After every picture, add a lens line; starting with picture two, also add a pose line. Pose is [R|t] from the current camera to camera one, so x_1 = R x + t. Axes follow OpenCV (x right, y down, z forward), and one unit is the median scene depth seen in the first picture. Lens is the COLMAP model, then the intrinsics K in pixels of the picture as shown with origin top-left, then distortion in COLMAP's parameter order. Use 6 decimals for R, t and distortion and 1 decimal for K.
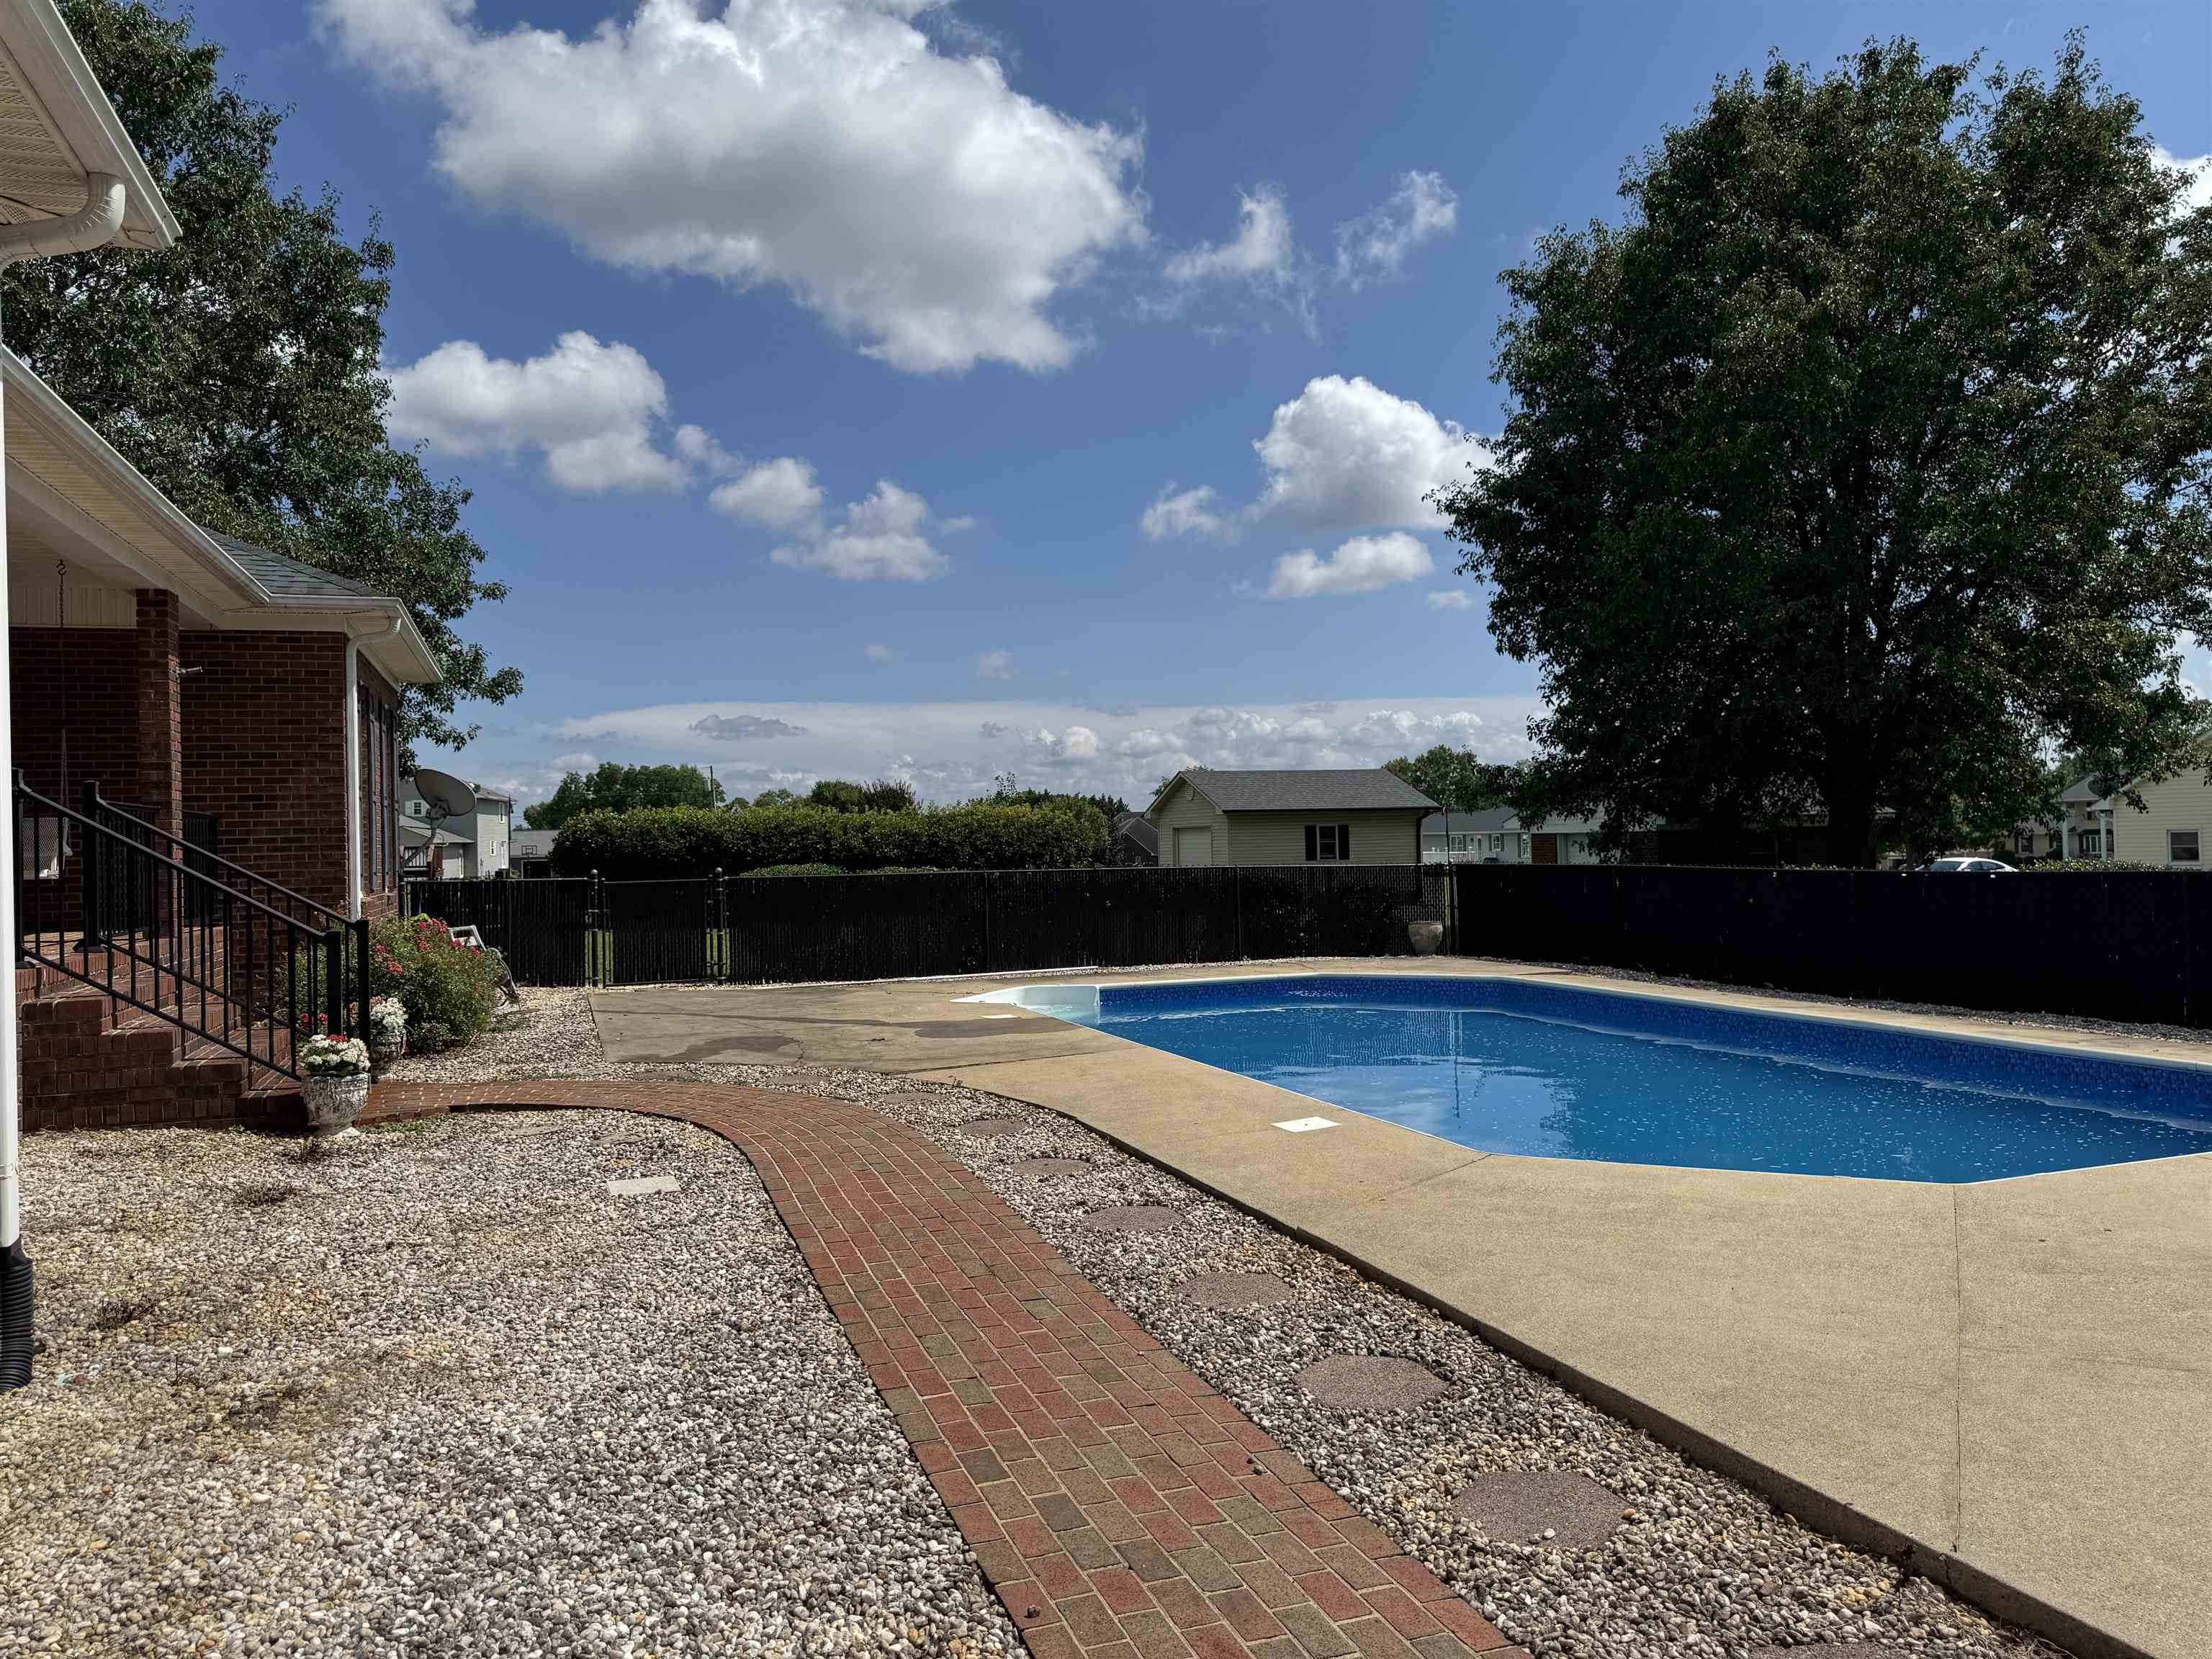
lens RADIAL K [[1565.0, 0, 1106.0], [0, 1565.0, 829.5], [0, 0, 1]] dist [0.000097, -0.002720]
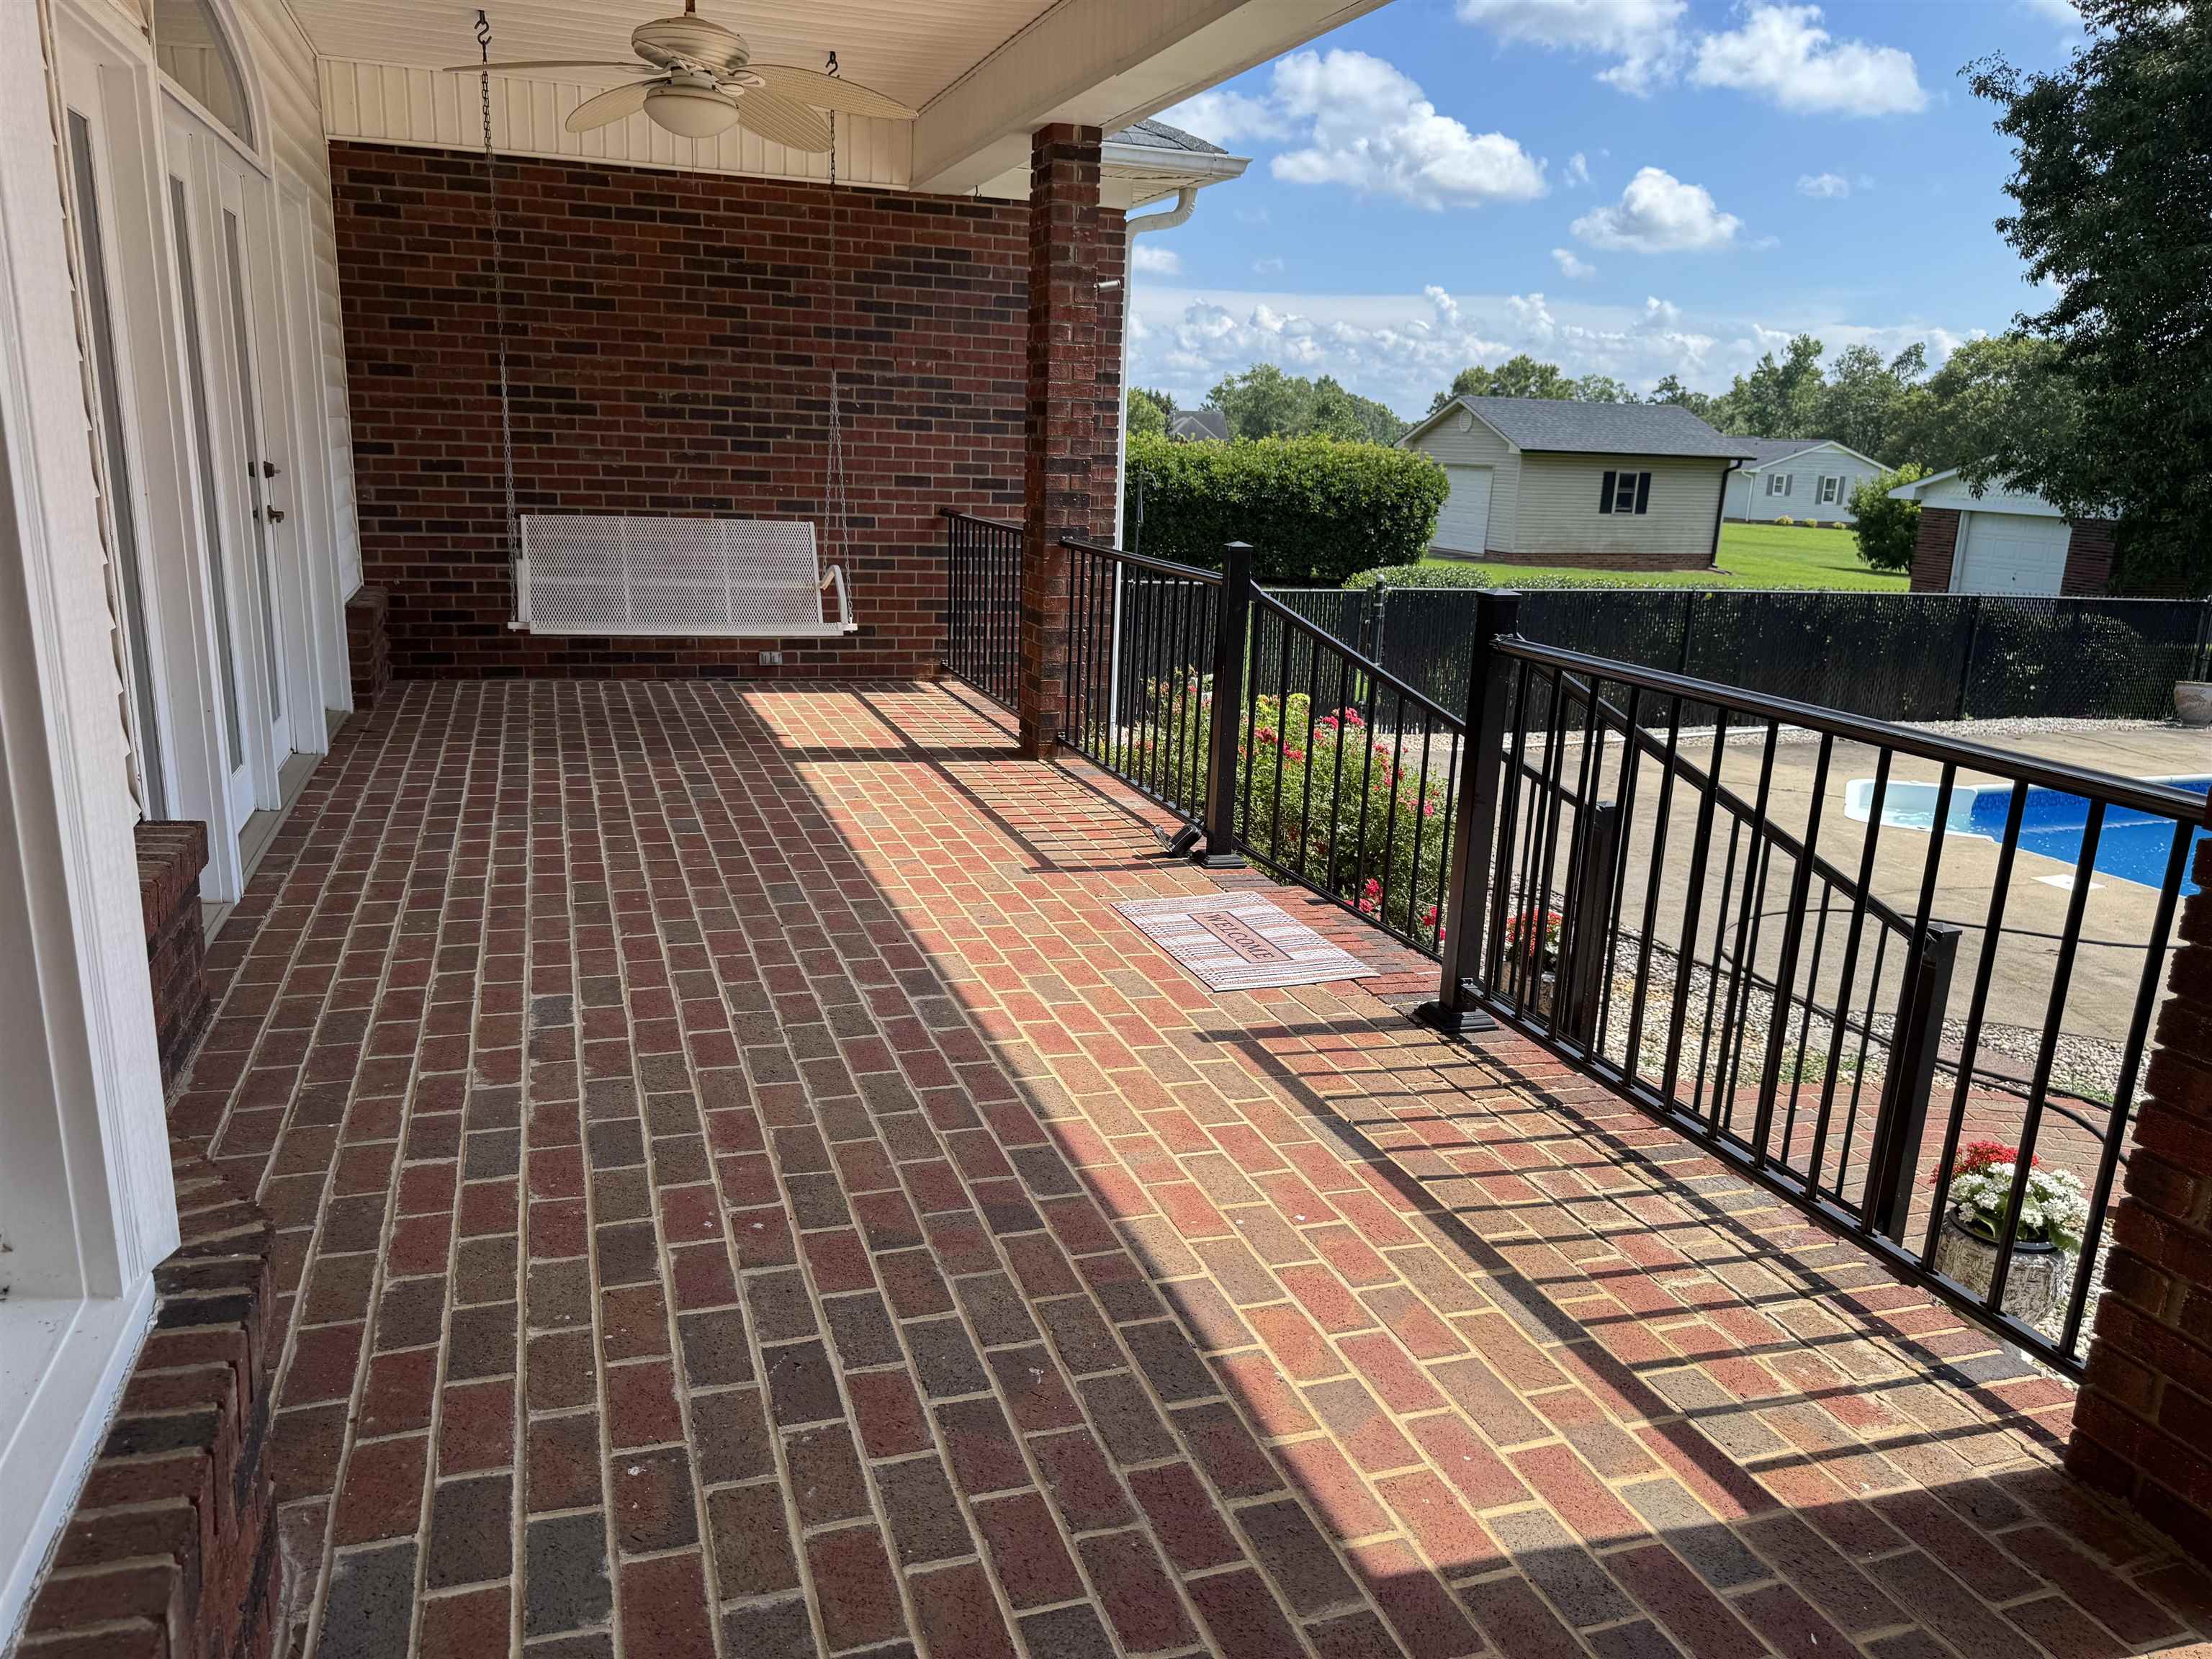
lens RADIAL K [[1565.0, 0, 1106.0], [0, 1565.0, 829.5], [0, 0, 1]] dist [0.000097, -0.002720]
pose [[0.996444, 0.038303, 0.075052, -0.260078], [-0.056516, 0.964456, 0.258130, -0.024837], [-0.062497, -0.261453, 0.963191, 0.174553]]
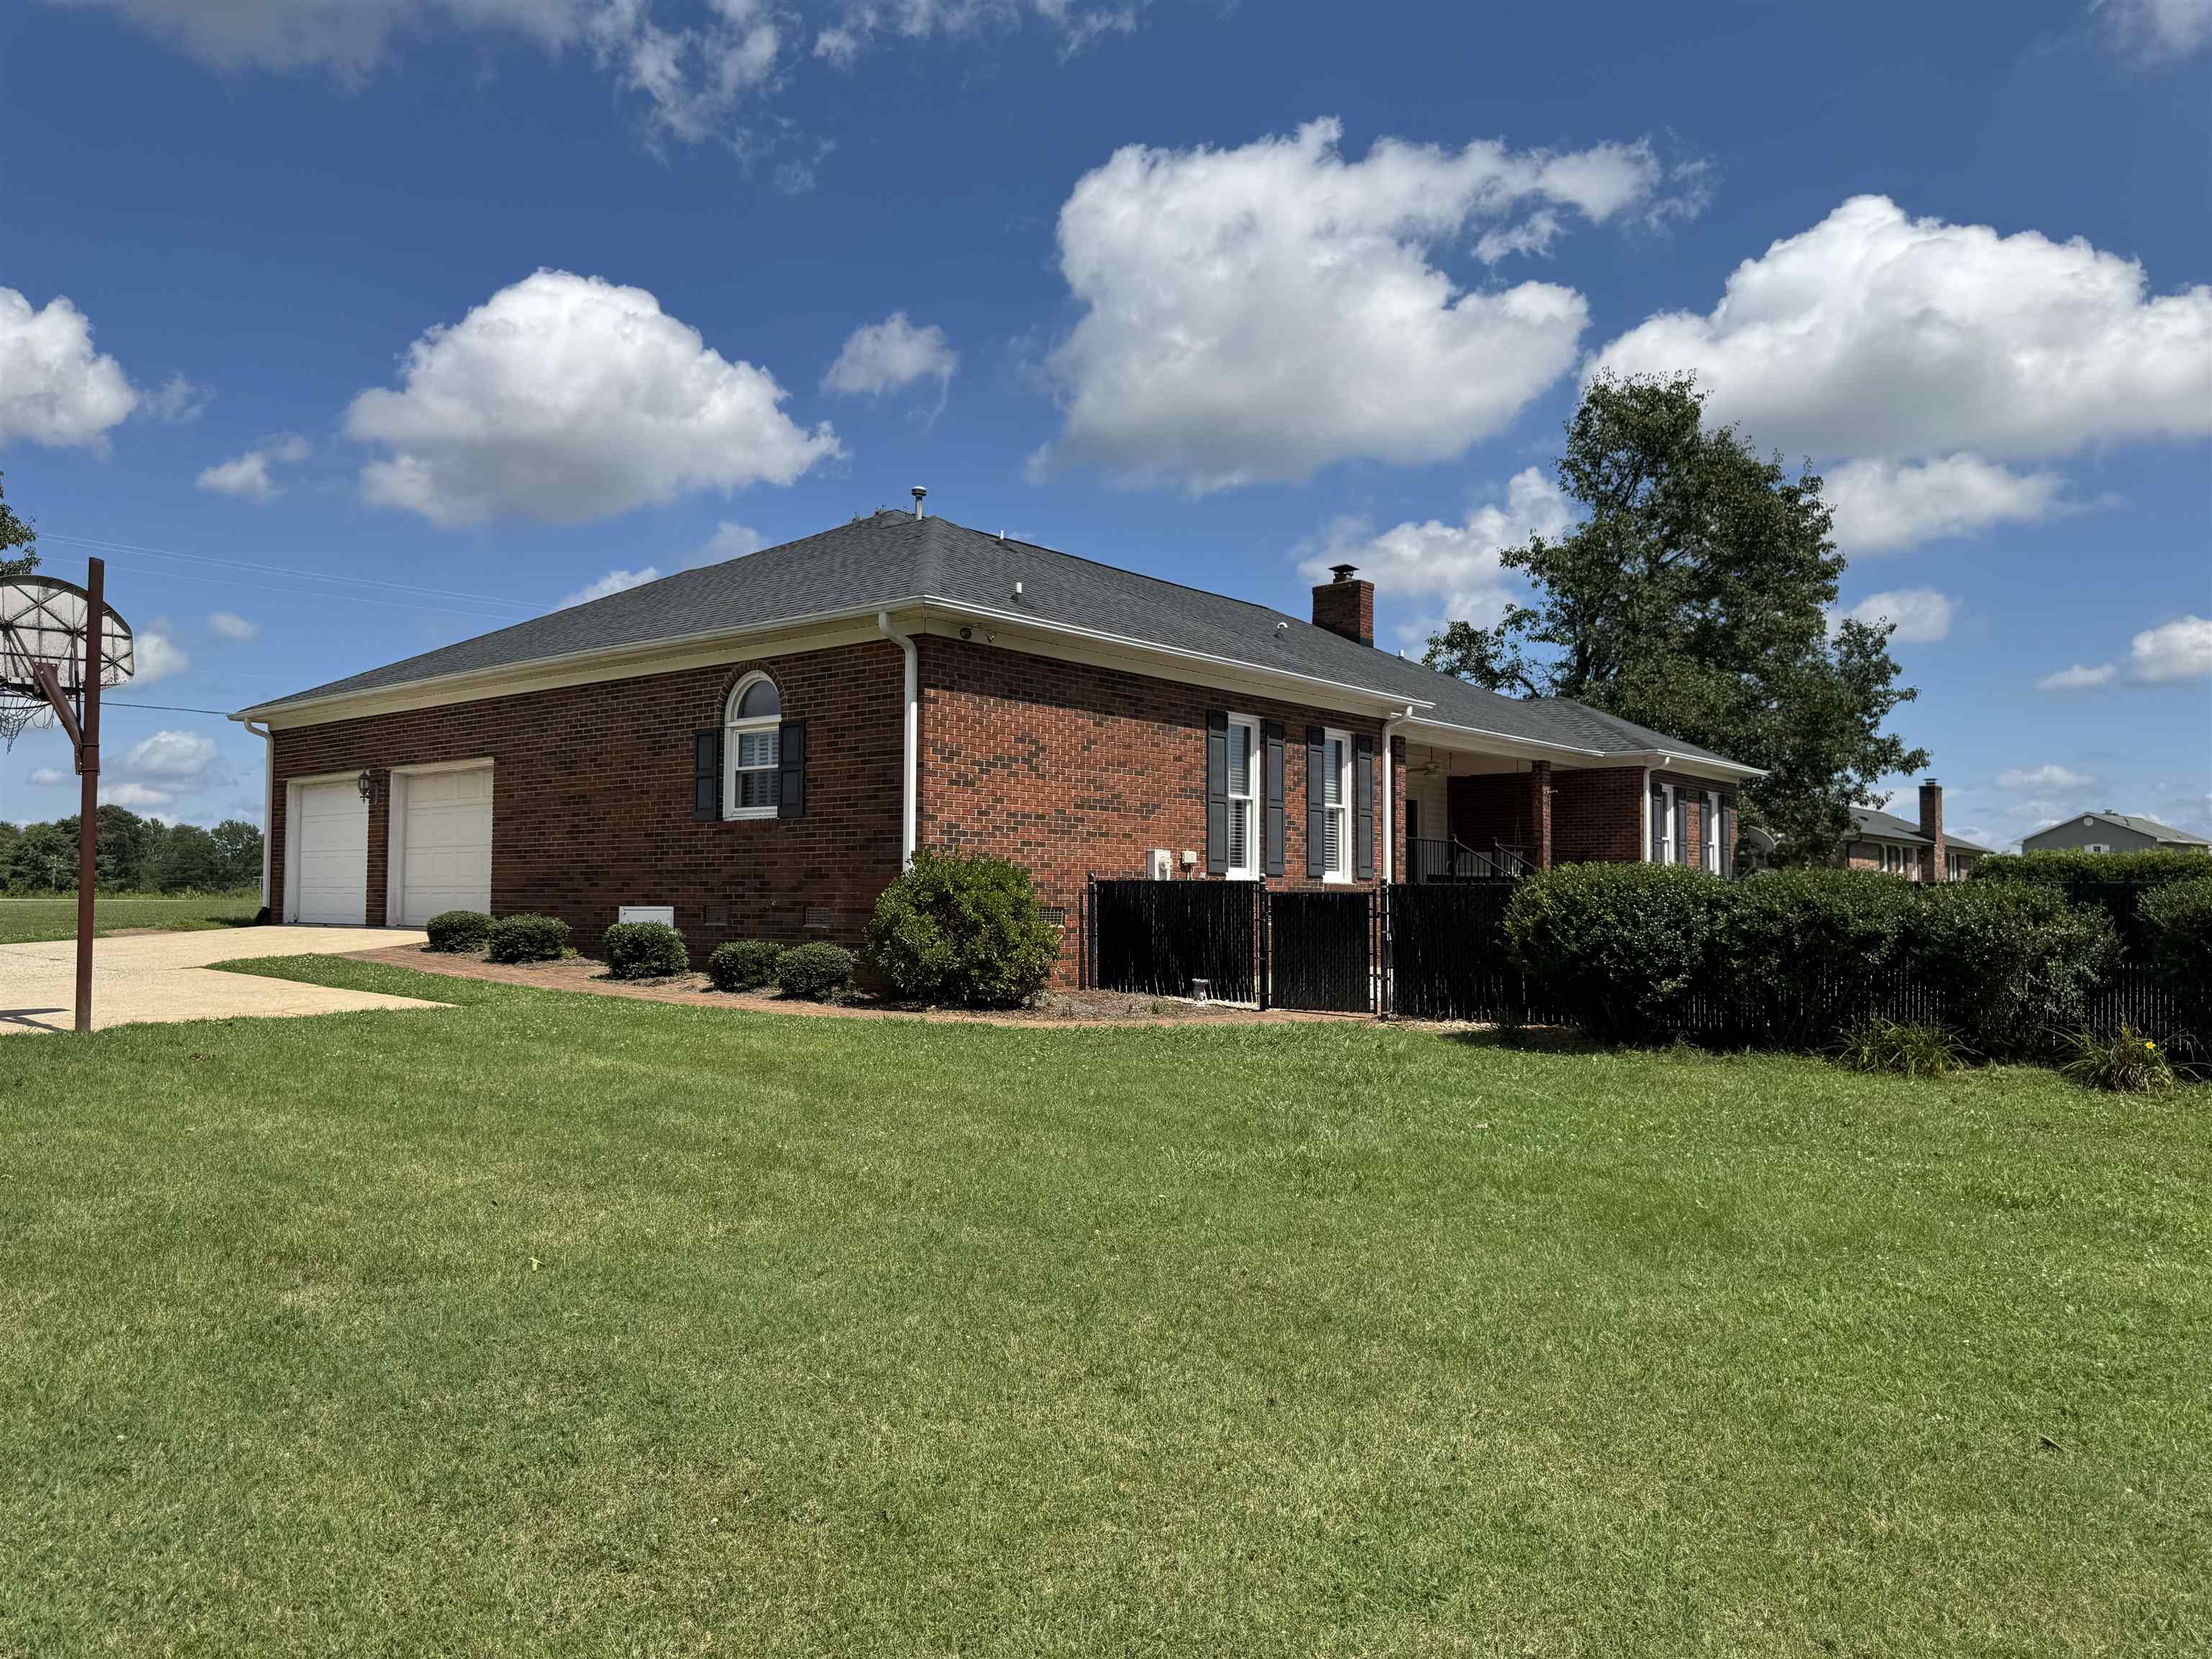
lens RADIAL K [[1565.0, 0, 1106.0], [0, 1565.0, 829.5], [0, 0, 1]] dist [0.000097, -0.002720]
pose [[0.508913, -0.013800, -0.860708, 0.402787], [-0.011644, 0.999670, -0.022913, 0.007486], [0.860739, 0.021683, 0.508584, -0.291471]]
